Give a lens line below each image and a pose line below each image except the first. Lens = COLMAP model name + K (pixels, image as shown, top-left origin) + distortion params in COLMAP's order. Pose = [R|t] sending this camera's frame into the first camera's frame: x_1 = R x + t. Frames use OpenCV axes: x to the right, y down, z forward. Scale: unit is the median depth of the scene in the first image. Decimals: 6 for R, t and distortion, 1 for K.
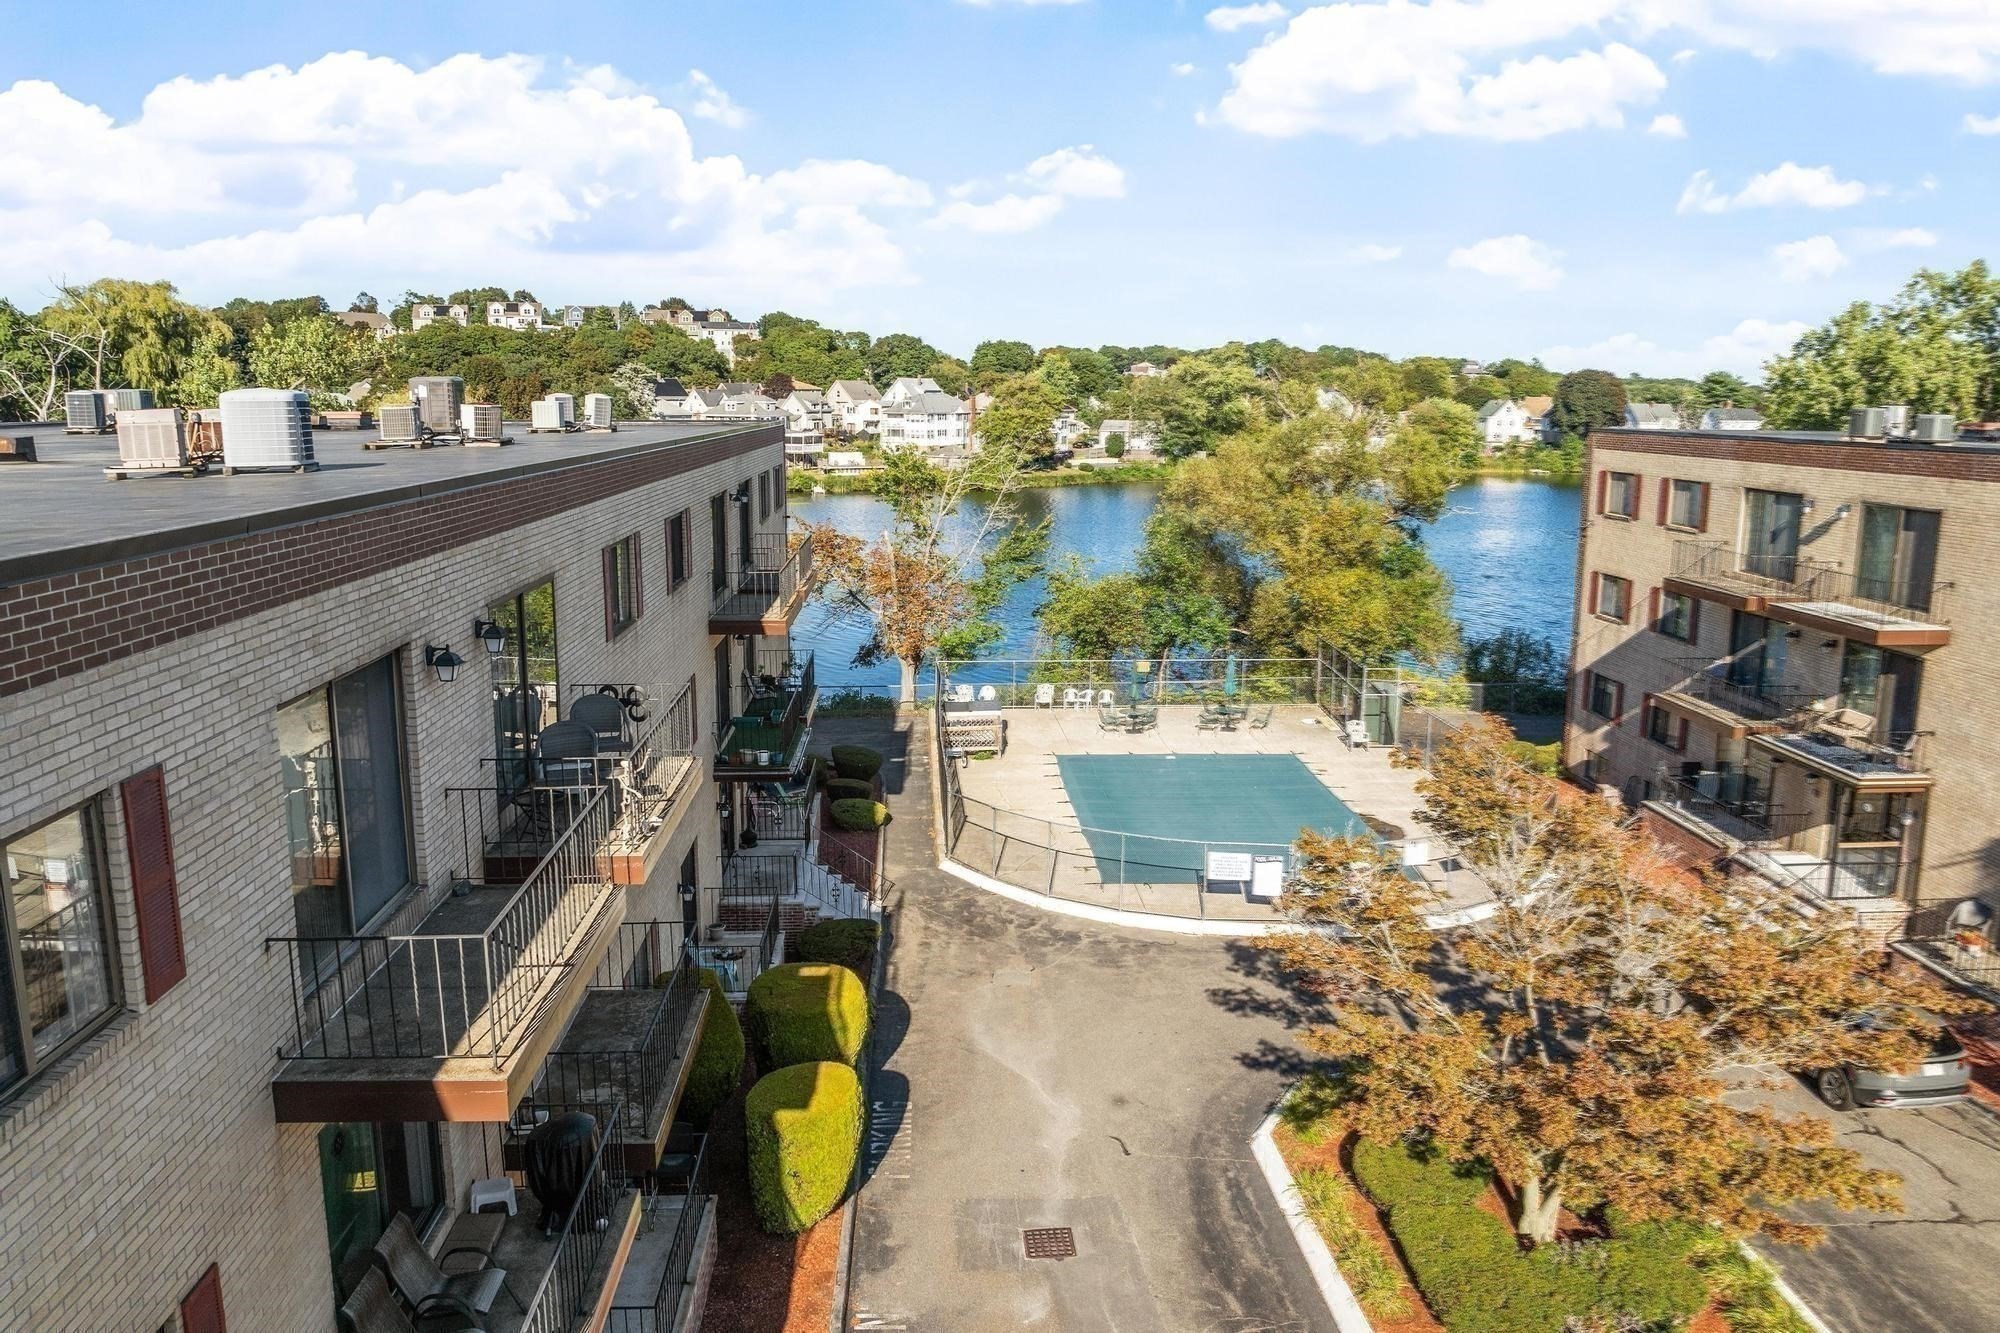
lens RADIAL K [[1427.2, 0, 1000.5], [0, 1427.2, 694.8], [0, 0, 1]] dist [-0.044937, 0.009029]
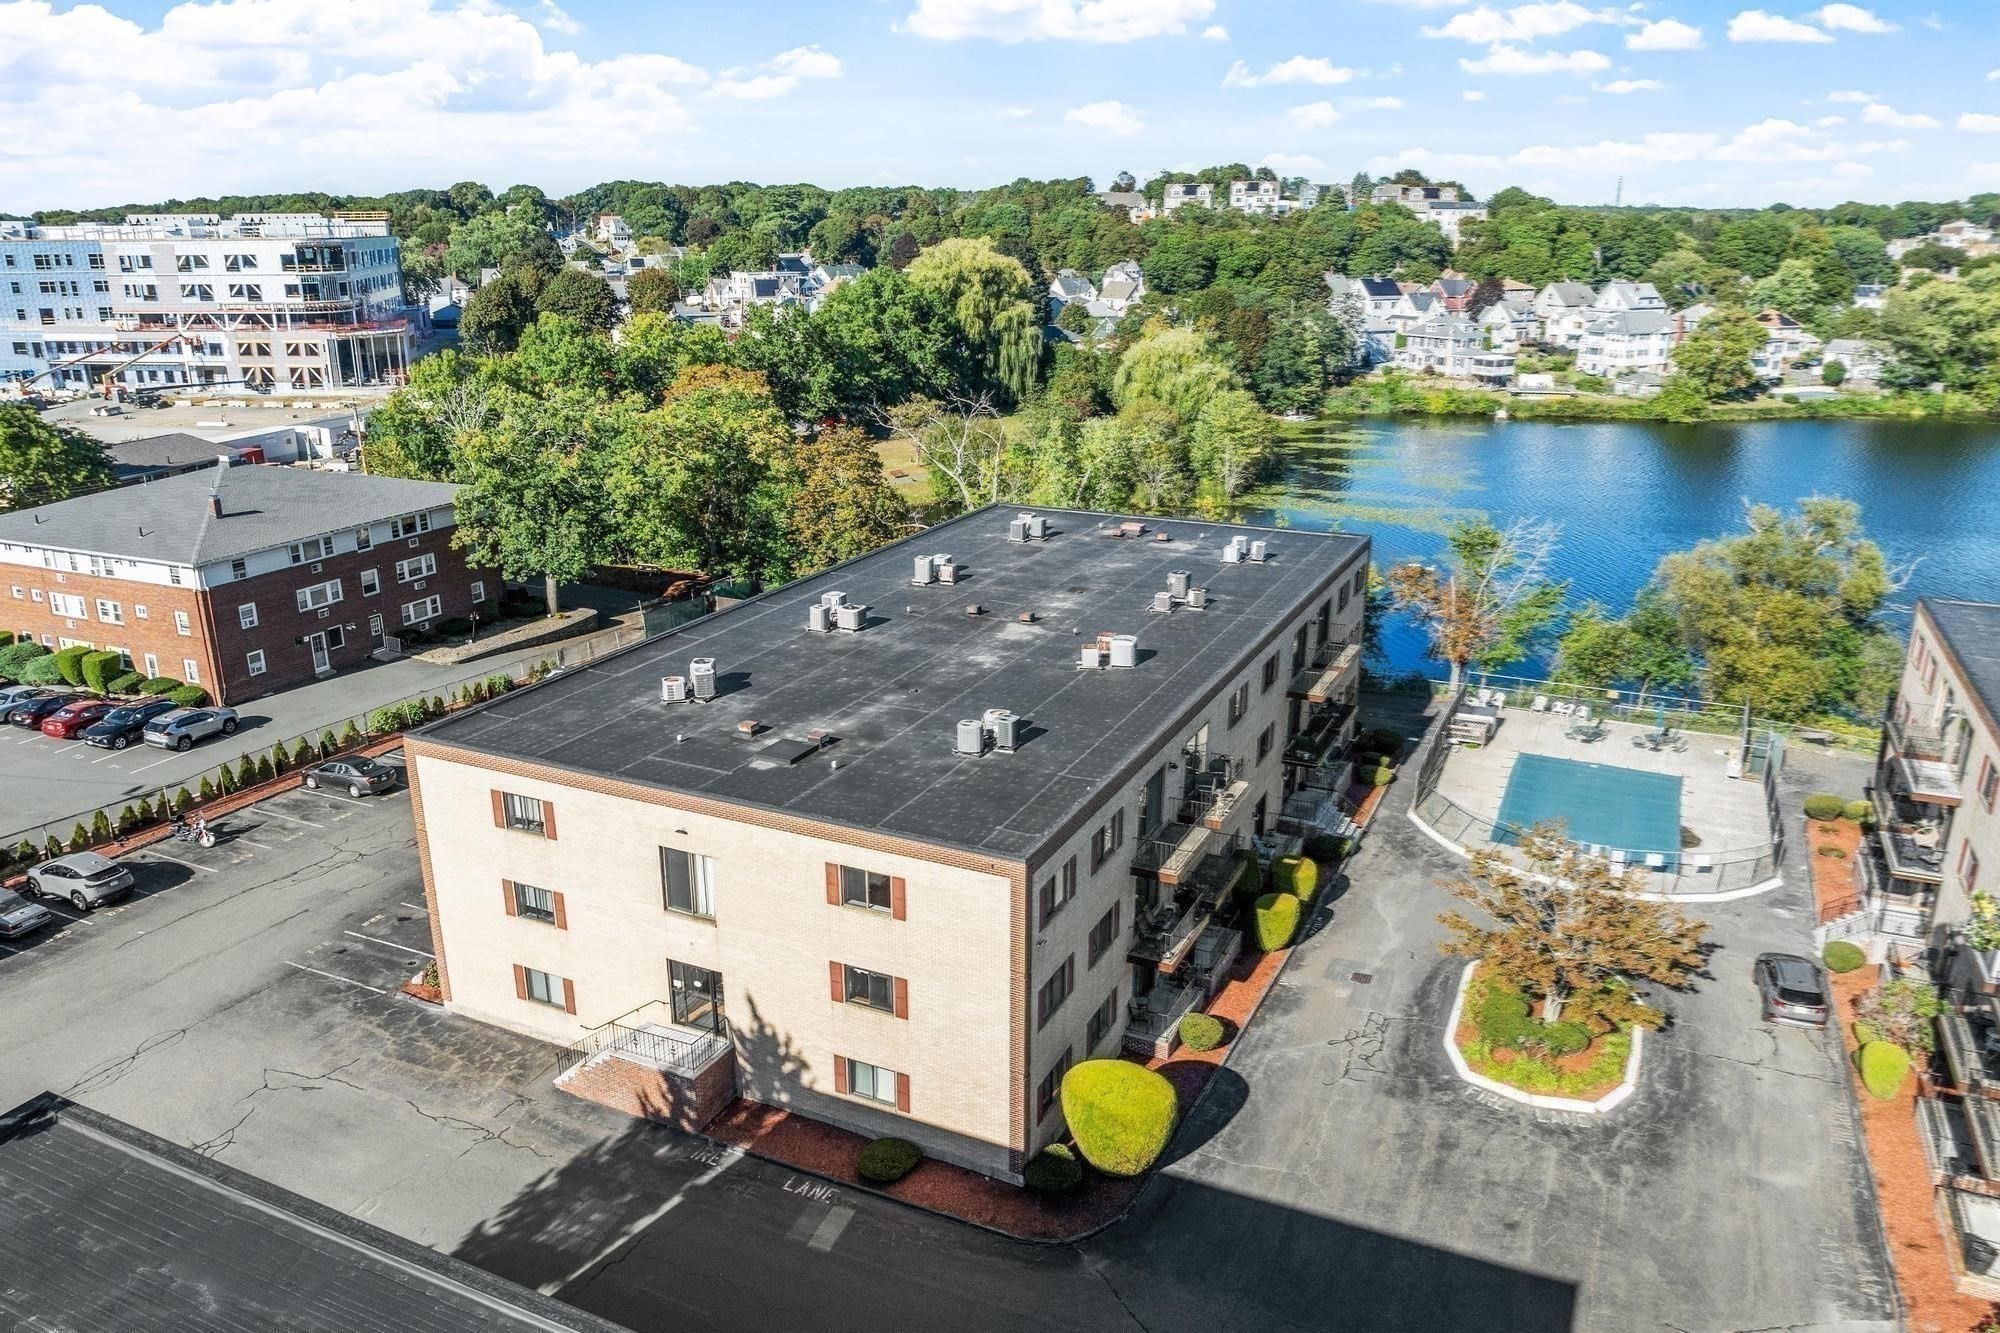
lens RADIAL K [[1427.2, 0, 985.0], [0, 1427.2, 682.0], [0, 0, 1]] dist [-0.044937, 0.009029]
pose [[0.877423, 0.140938, -0.458548, 0.042669], [-0.094268, 0.987888, 0.123254, -0.032355], [0.470365, -0.064920, 0.880081, -0.124946]]
